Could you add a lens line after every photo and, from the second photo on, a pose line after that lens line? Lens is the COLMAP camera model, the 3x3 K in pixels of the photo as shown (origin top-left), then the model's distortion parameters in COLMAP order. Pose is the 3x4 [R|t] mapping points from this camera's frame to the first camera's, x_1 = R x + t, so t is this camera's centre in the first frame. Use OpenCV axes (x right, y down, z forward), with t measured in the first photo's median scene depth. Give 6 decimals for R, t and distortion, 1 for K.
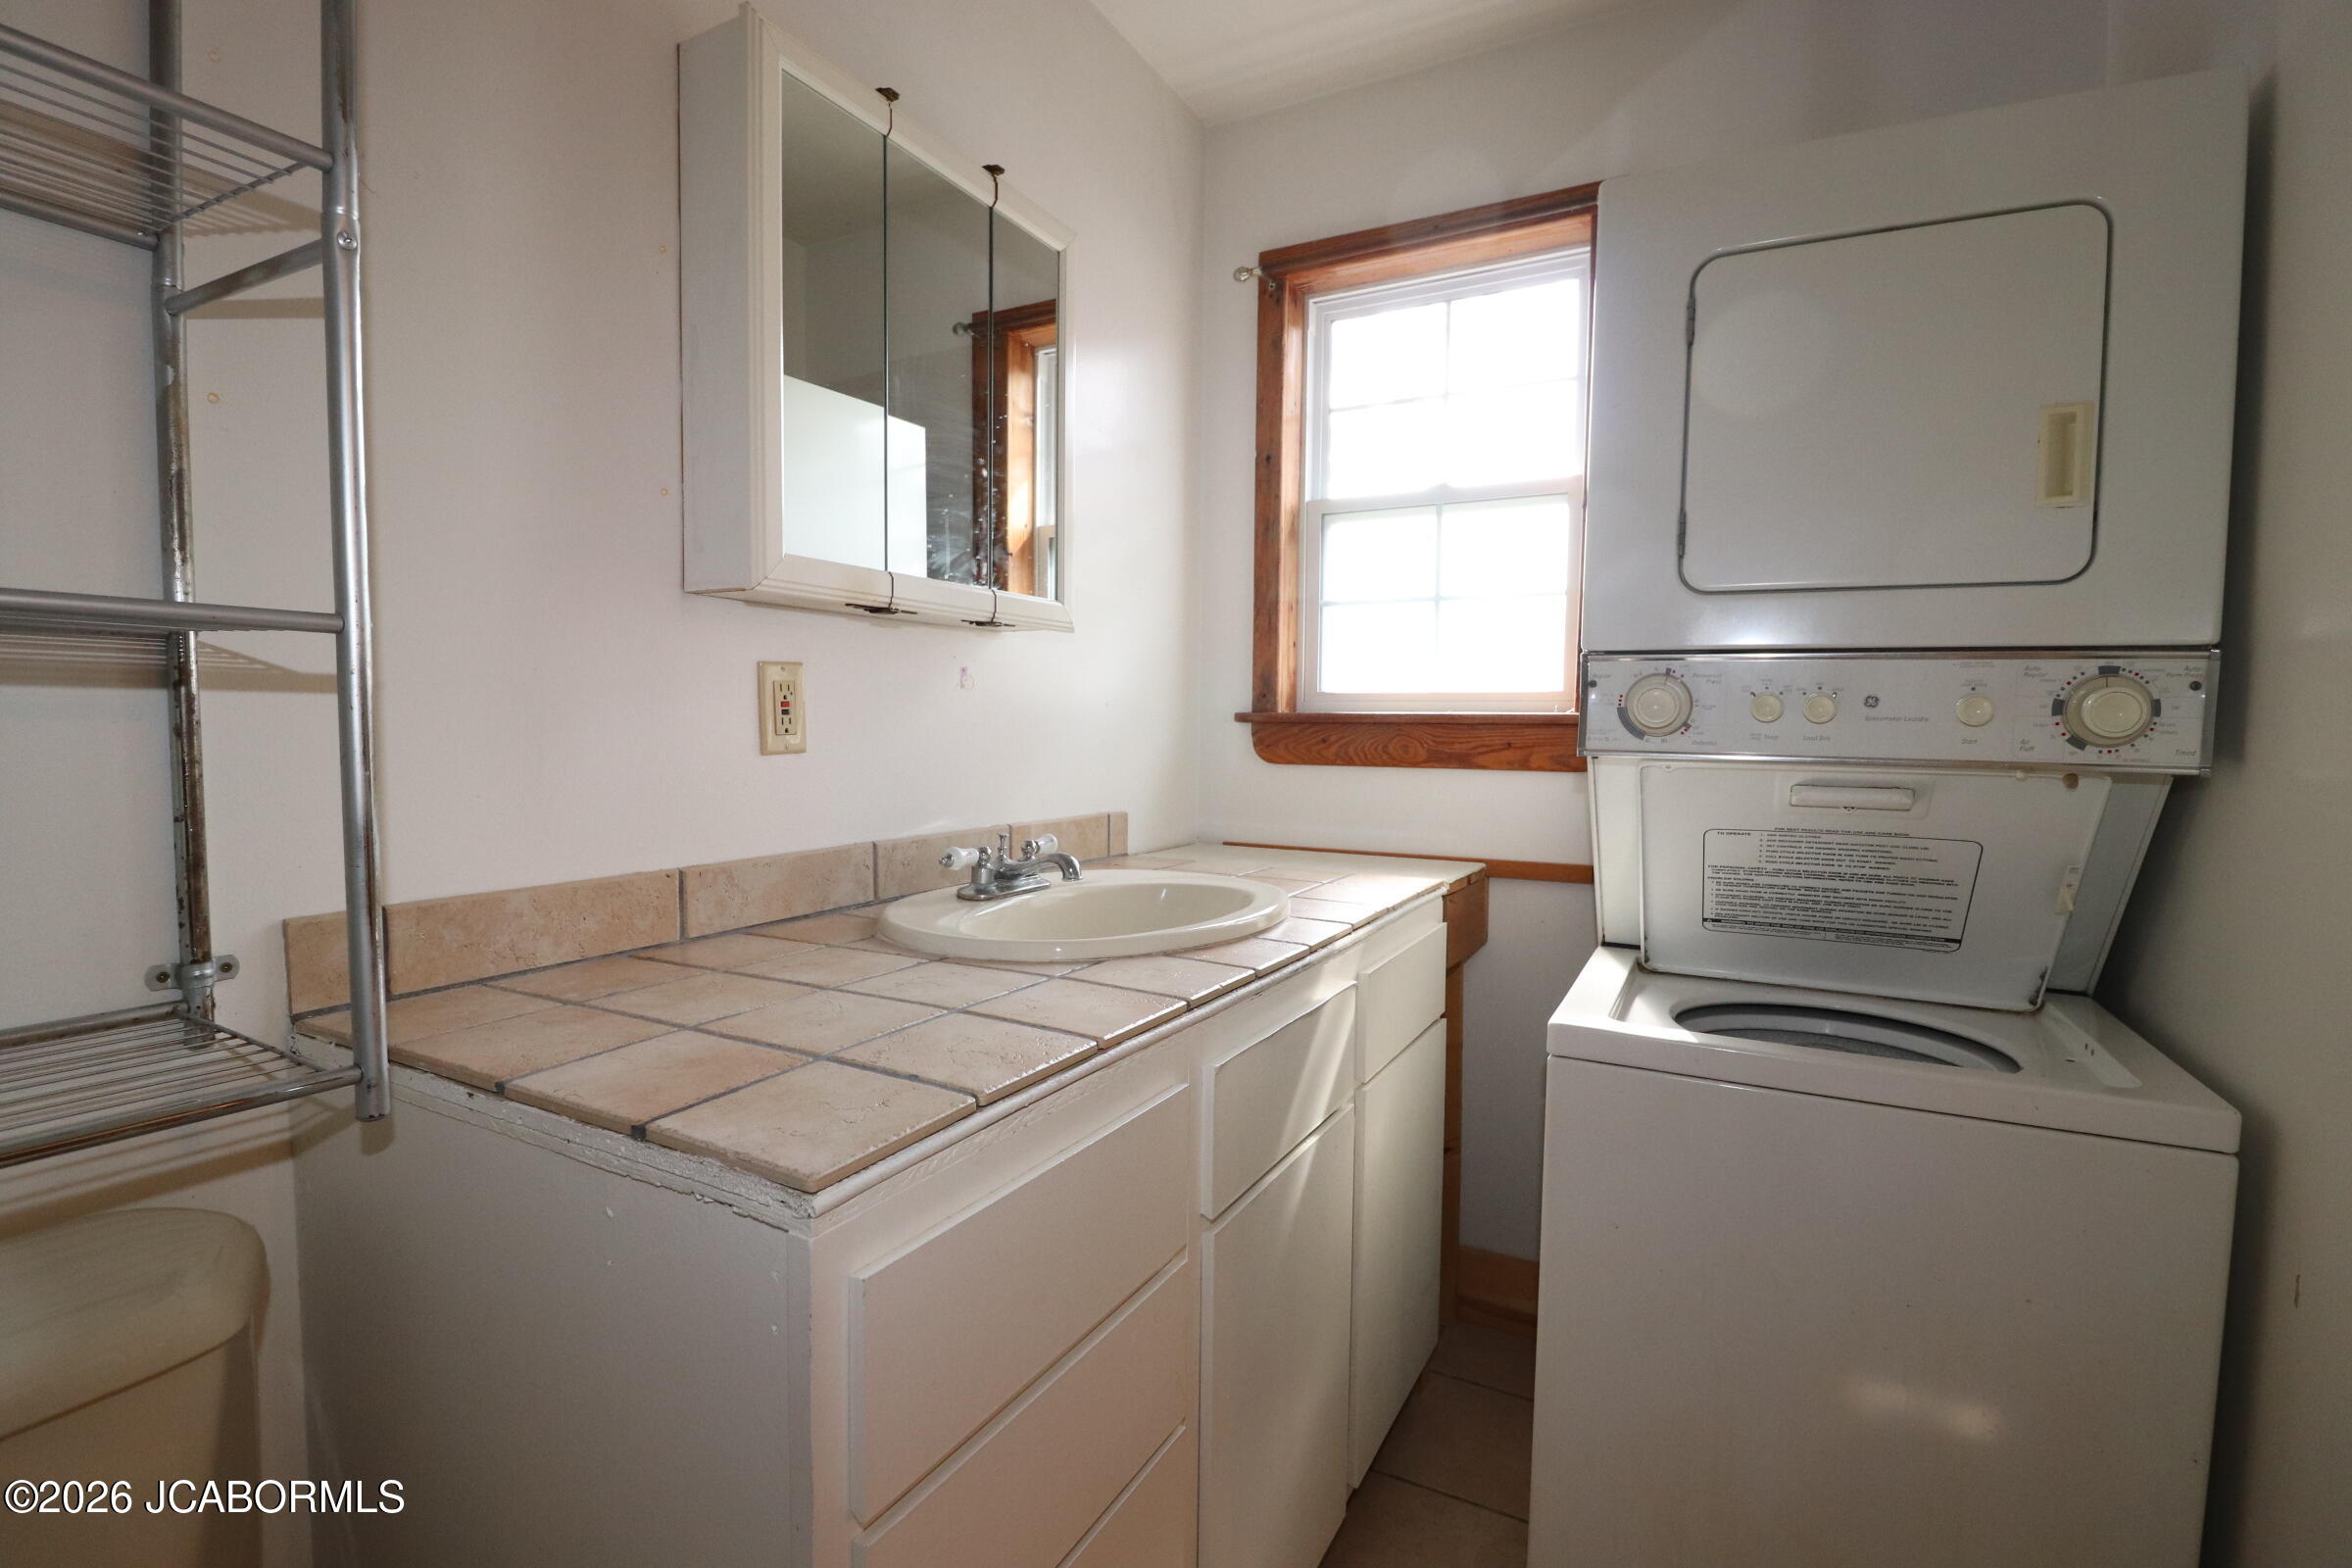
lens RADIAL K [[1089.6, 0, 1167.9], [0, 1089.6, 782.8], [0, 0, 1]] dist [-0.004114, -0.000816]
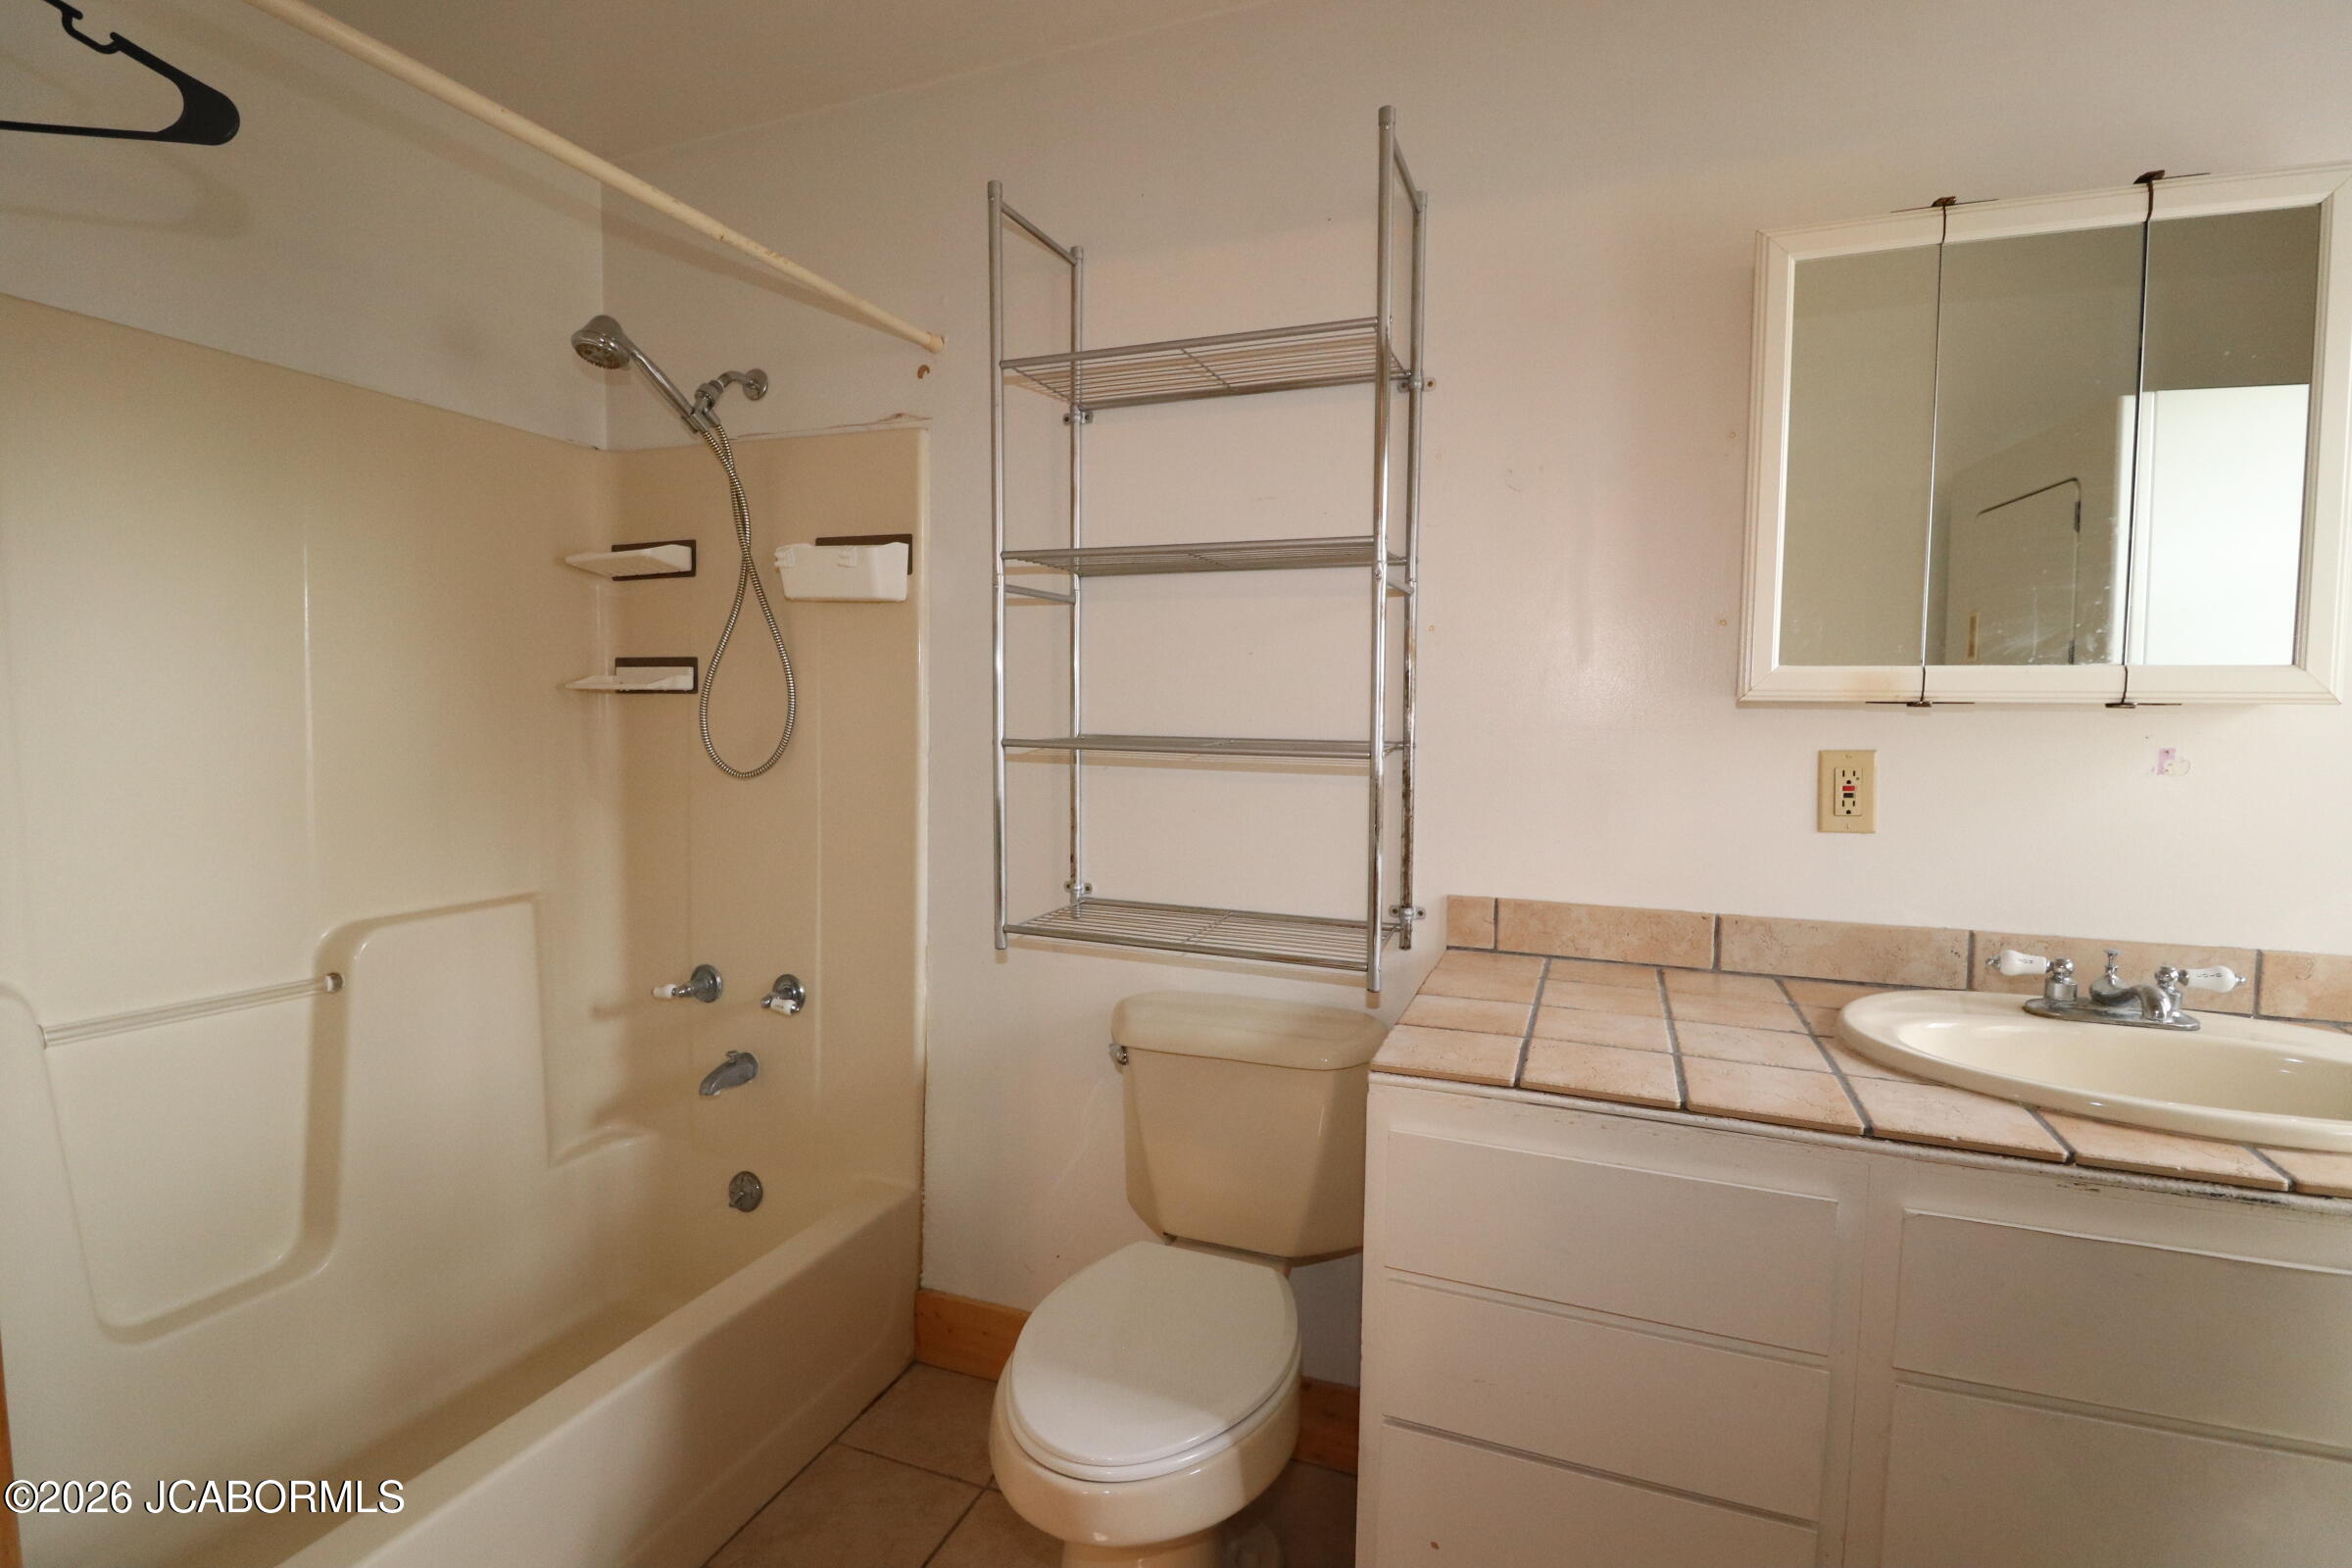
lens RADIAL K [[1089.6, 0, 1170.0], [0, 1089.6, 776.0], [0, 0, 1]] dist [-0.004114, -0.000816]
pose [[0.135413, 0.048889, -0.989582, 0.654877], [-0.068899, 0.996829, 0.039819, -0.081433], [0.988391, 0.062789, 0.138352, 0.161671]]
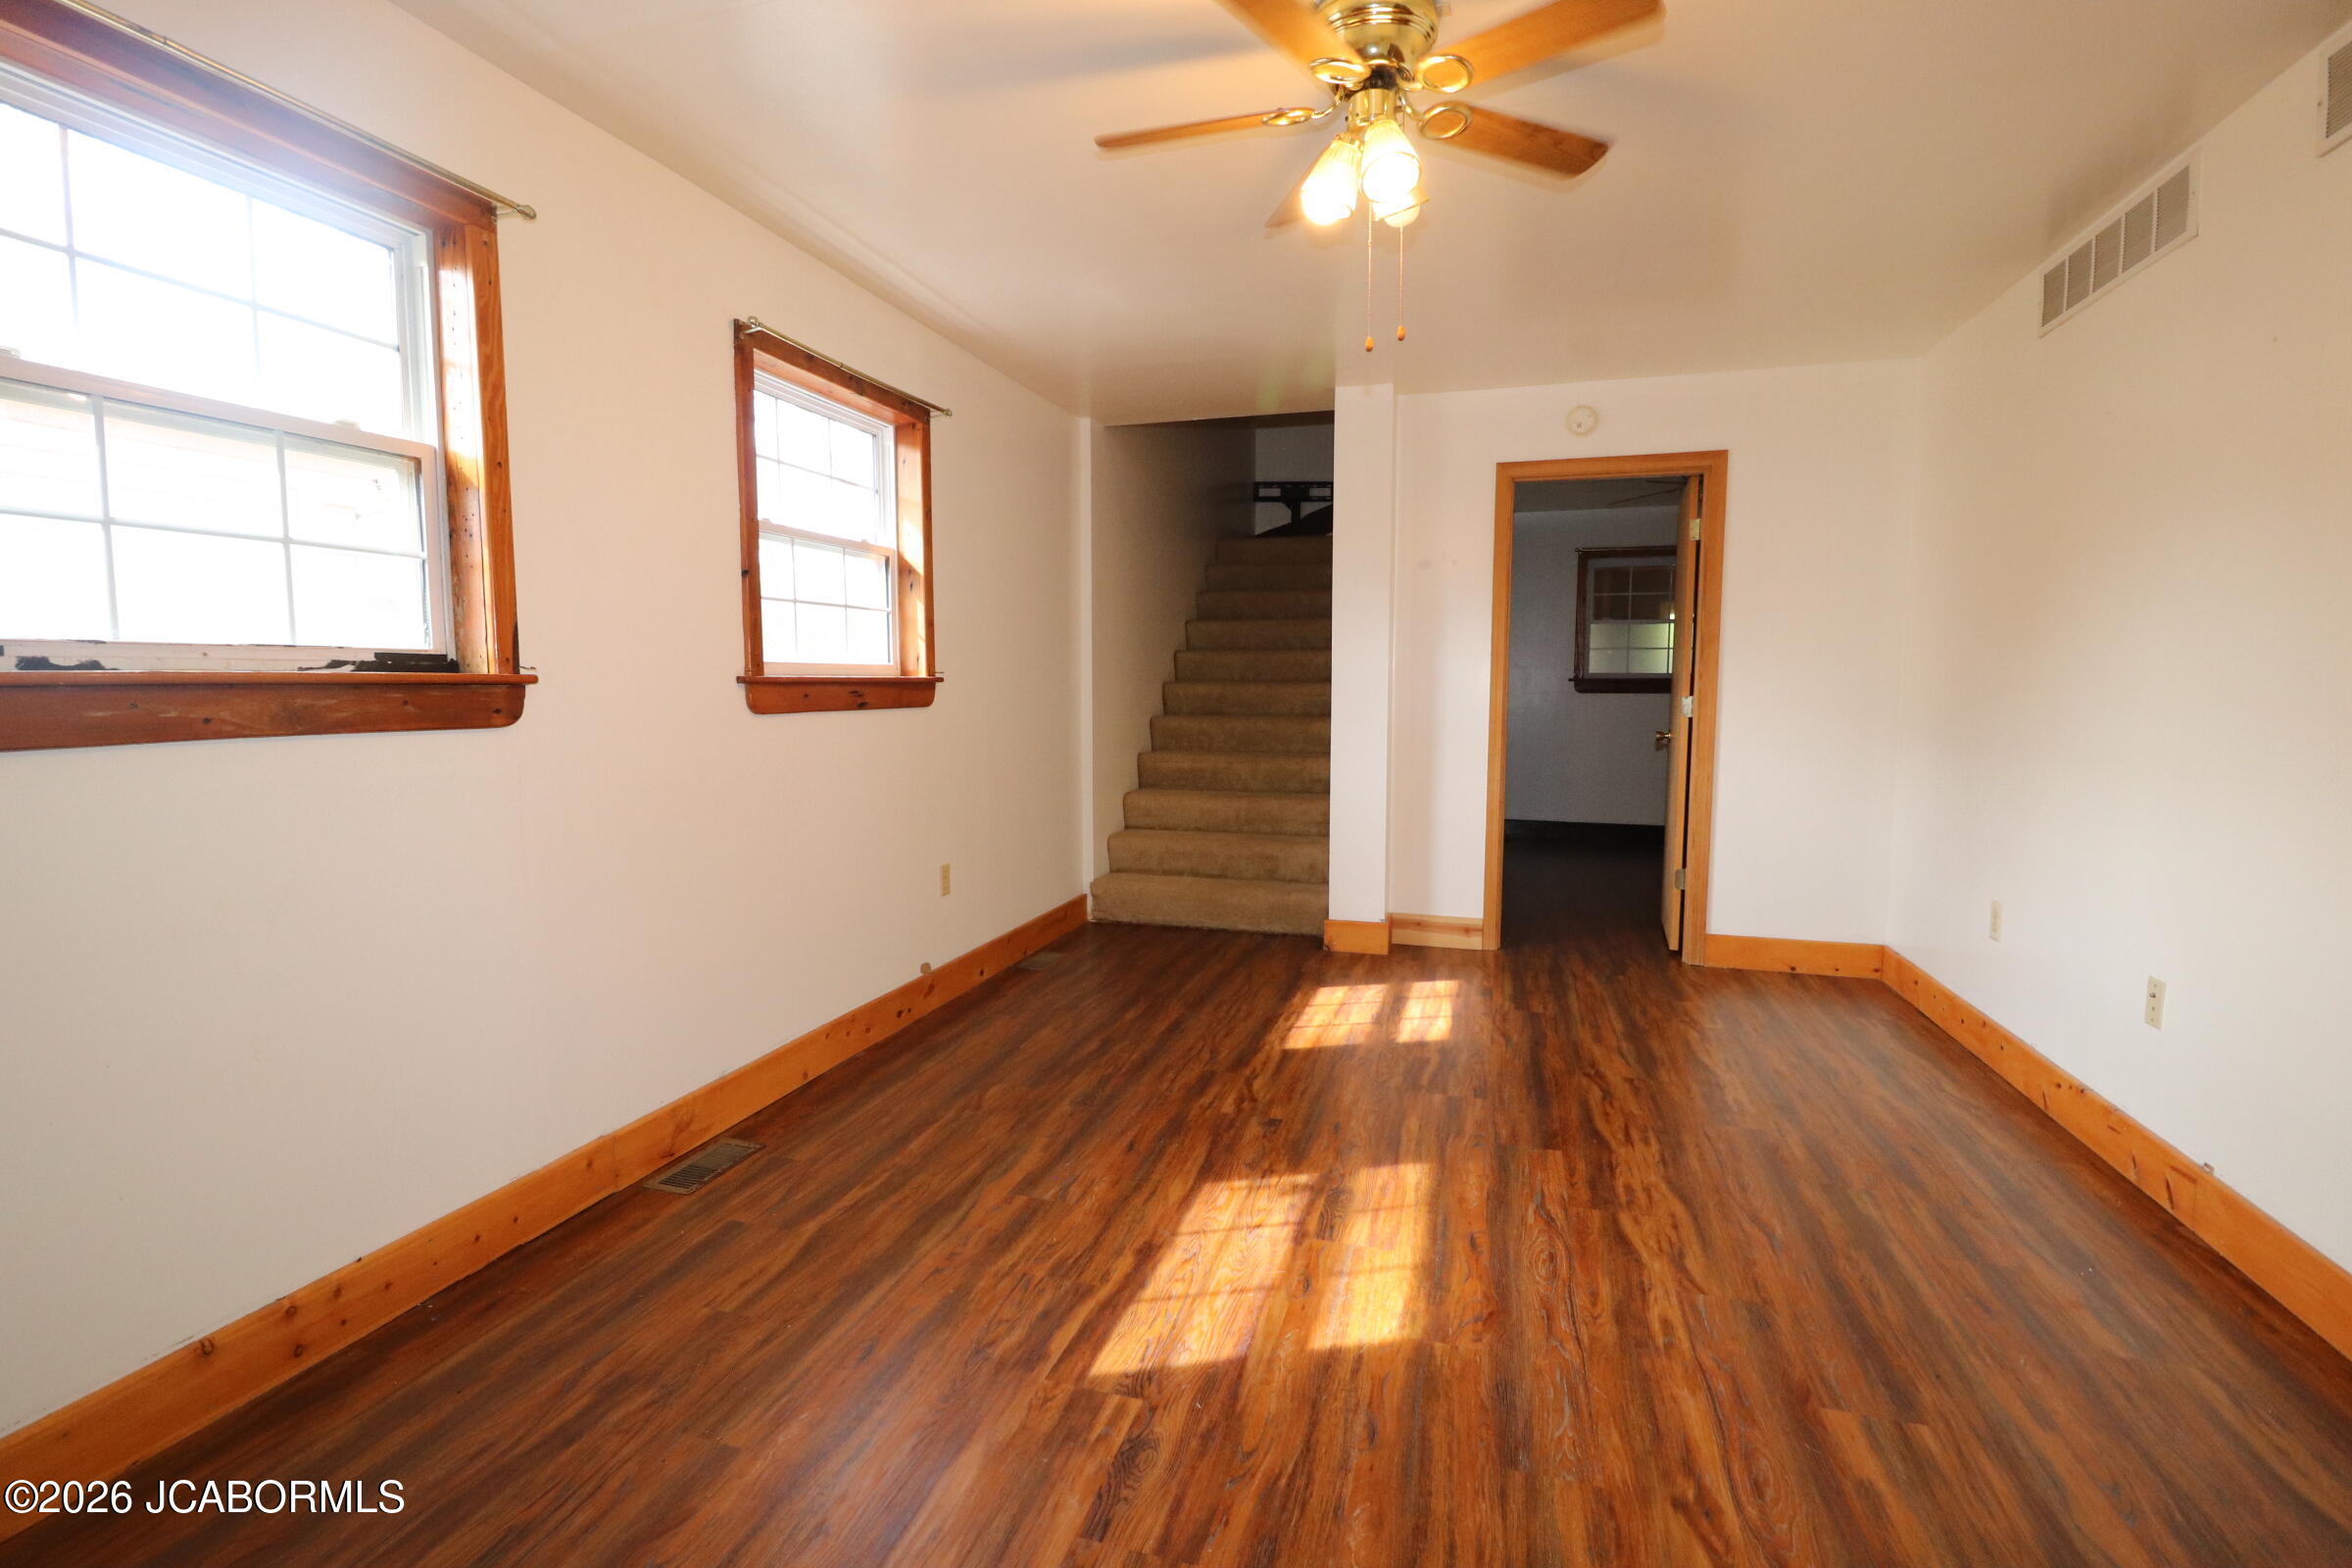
lens RADIAL K [[1089.6, 0, 1176.5], [0, 1089.6, 780.9], [0, 0, 1]] dist [-0.004114, -0.000816]
pose [[-0.206980, -0.100054, 0.973216, -1.342054], [0.052924, 0.992155, 0.113257, -0.063316], [-0.976913, 0.074948, -0.200061, 0.796510]]
